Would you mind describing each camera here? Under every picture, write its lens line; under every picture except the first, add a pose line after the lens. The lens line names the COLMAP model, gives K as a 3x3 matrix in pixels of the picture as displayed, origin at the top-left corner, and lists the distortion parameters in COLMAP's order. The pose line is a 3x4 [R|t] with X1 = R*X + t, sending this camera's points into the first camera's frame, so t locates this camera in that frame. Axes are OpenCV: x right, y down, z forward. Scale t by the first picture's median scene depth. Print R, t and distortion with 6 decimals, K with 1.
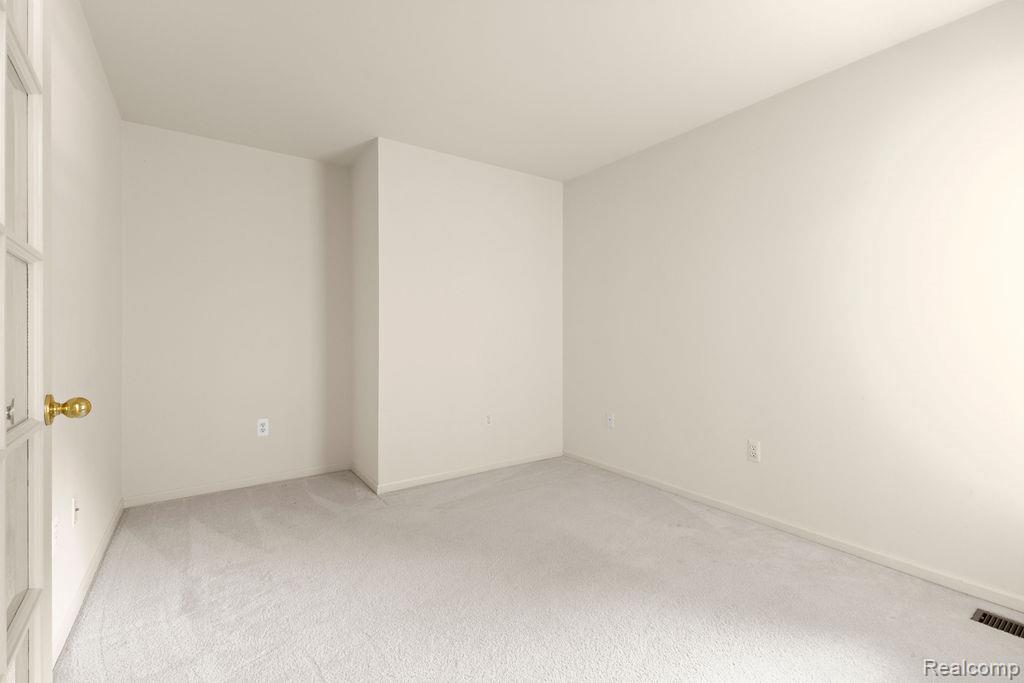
lens RADIAL K [[441.3, 0, 511.4], [0, 441.3, 334.0], [0, 0, 1]] dist [0.002410, 0.000084]
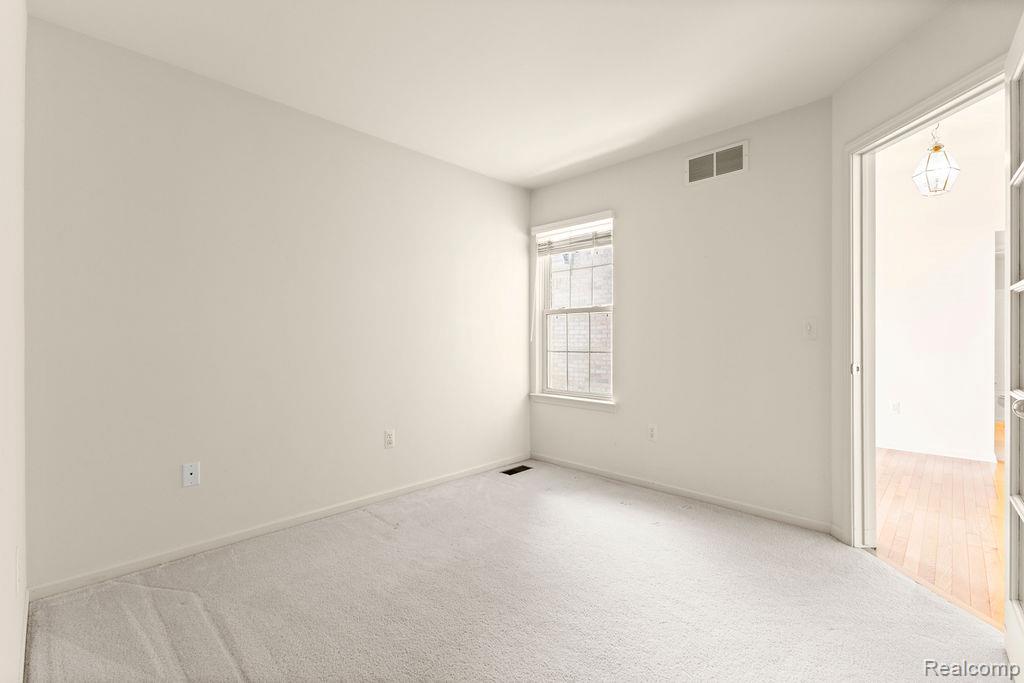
lens RADIAL K [[441.3, 0, 511.4], [0, 441.3, 334.0], [0, 0, 1]] dist [0.002410, 0.000084]
pose [[-0.176303, 0.006374, 0.984315, -0.715231], [-0.003055, 0.999971, -0.007023, -0.010024], [-0.984331, -0.004245, -0.176278, 0.943760]]
